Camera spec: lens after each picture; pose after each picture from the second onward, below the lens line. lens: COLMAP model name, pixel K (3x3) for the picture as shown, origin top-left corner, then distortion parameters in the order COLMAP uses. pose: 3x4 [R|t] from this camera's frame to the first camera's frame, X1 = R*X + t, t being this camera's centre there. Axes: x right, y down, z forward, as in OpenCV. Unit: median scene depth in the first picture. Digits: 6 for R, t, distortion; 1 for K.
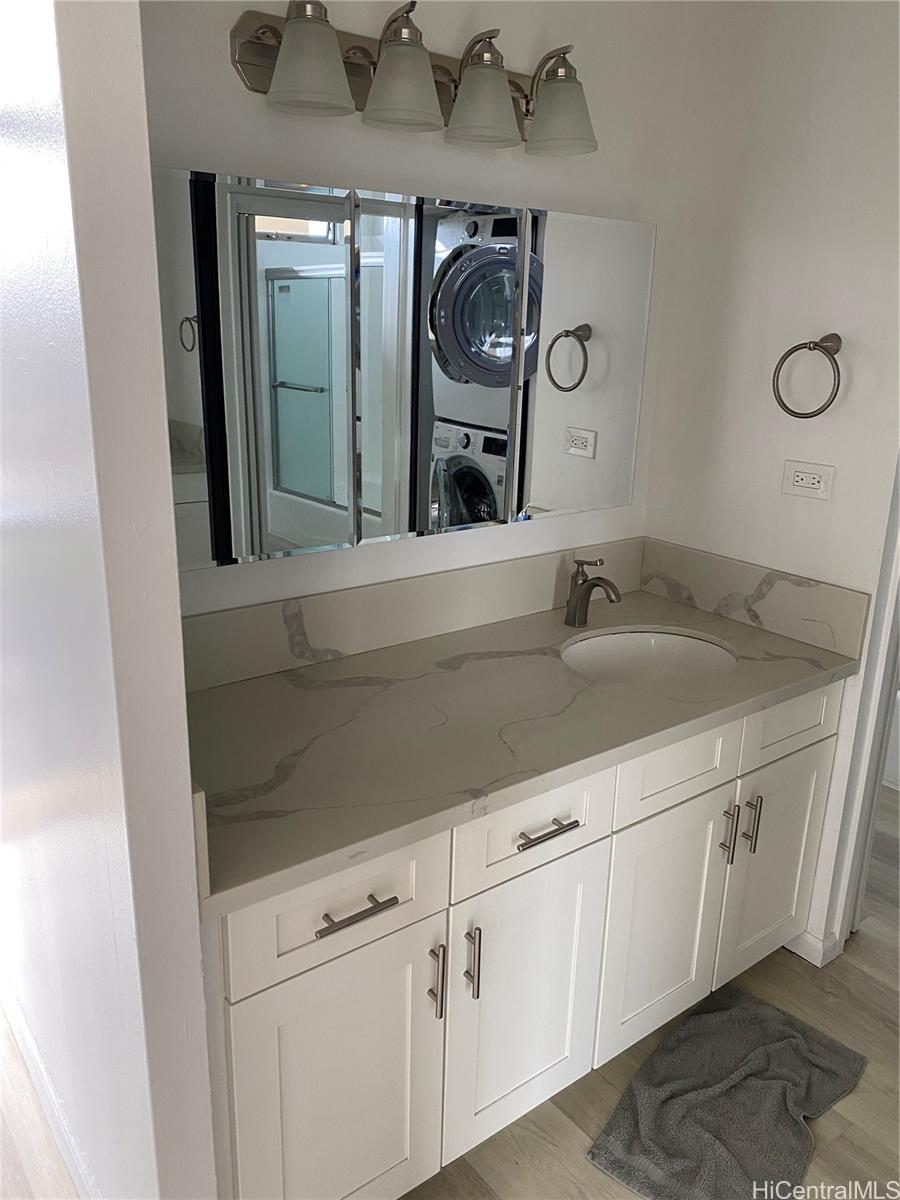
lens RADIAL K [[910.8, 0, 470.4], [0, 910.8, 604.4], [0, 0, 1]] dist [0.034649, -0.037027]
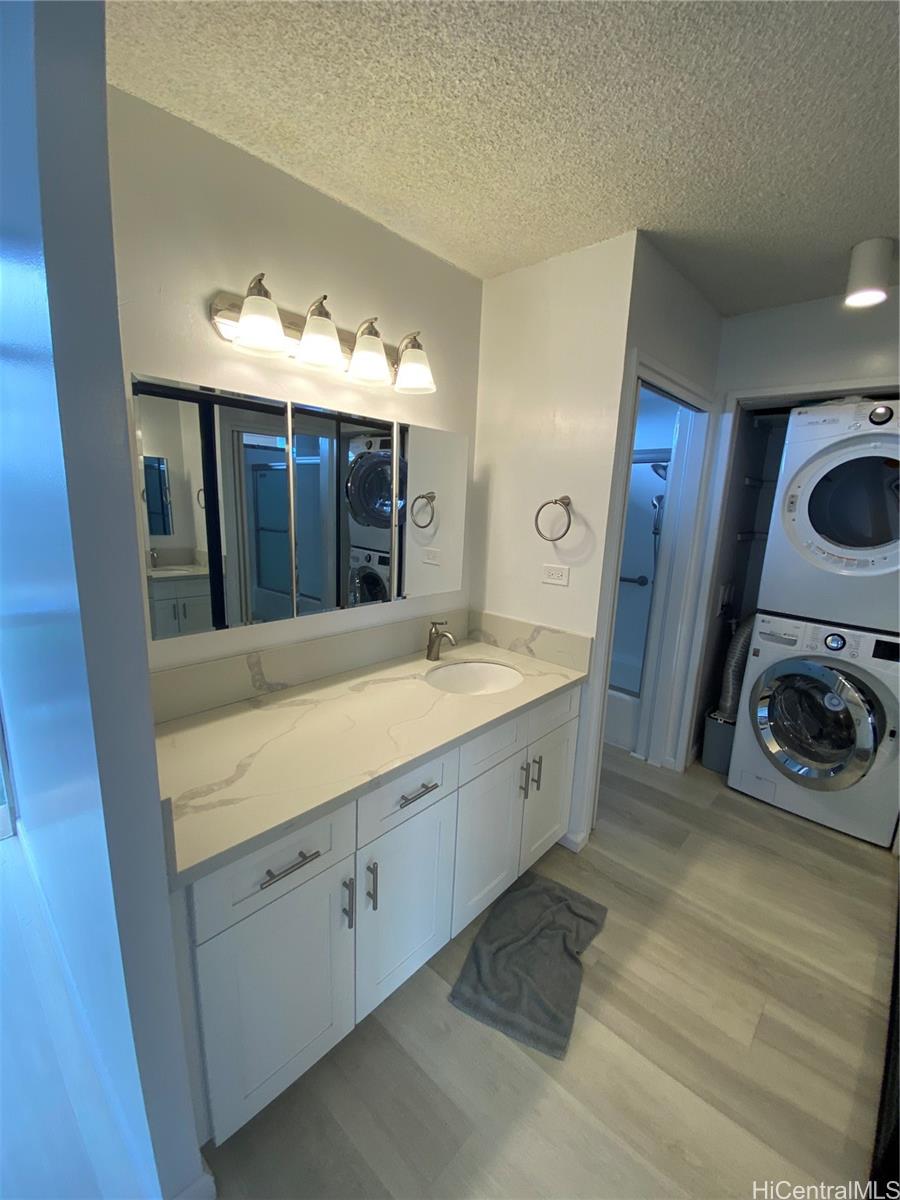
lens RADIAL K [[491.4, 0, 455.7], [0, 491.4, 604.6], [0, 0, 1]] dist [-0.001199, -0.000929]
pose [[0.985777, -0.022053, 0.166606, 0.010143], [0.035959, 0.996072, -0.080916, -0.006514], [-0.164167, 0.085757, 0.982698, 0.089353]]
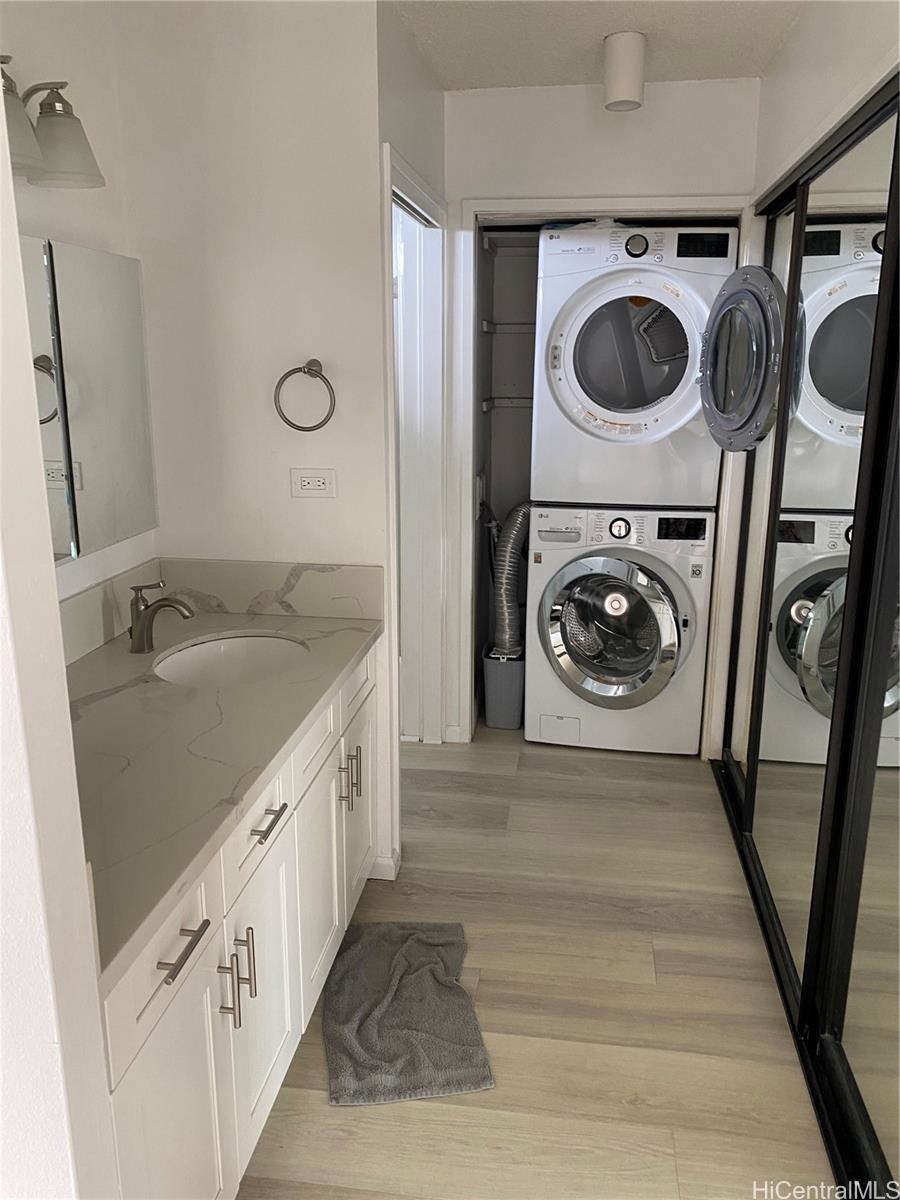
lens RADIAL K [[910.8, 0, 455.4], [0, 910.8, 606.7], [0, 0, 1]] dist [0.034649, -0.037027]
pose [[0.717165, -0.205000, 0.666070, -0.310650], [0.219804, 0.973511, 0.062958, -0.013226], [-0.661333, 0.101254, 0.743227, 0.018776]]
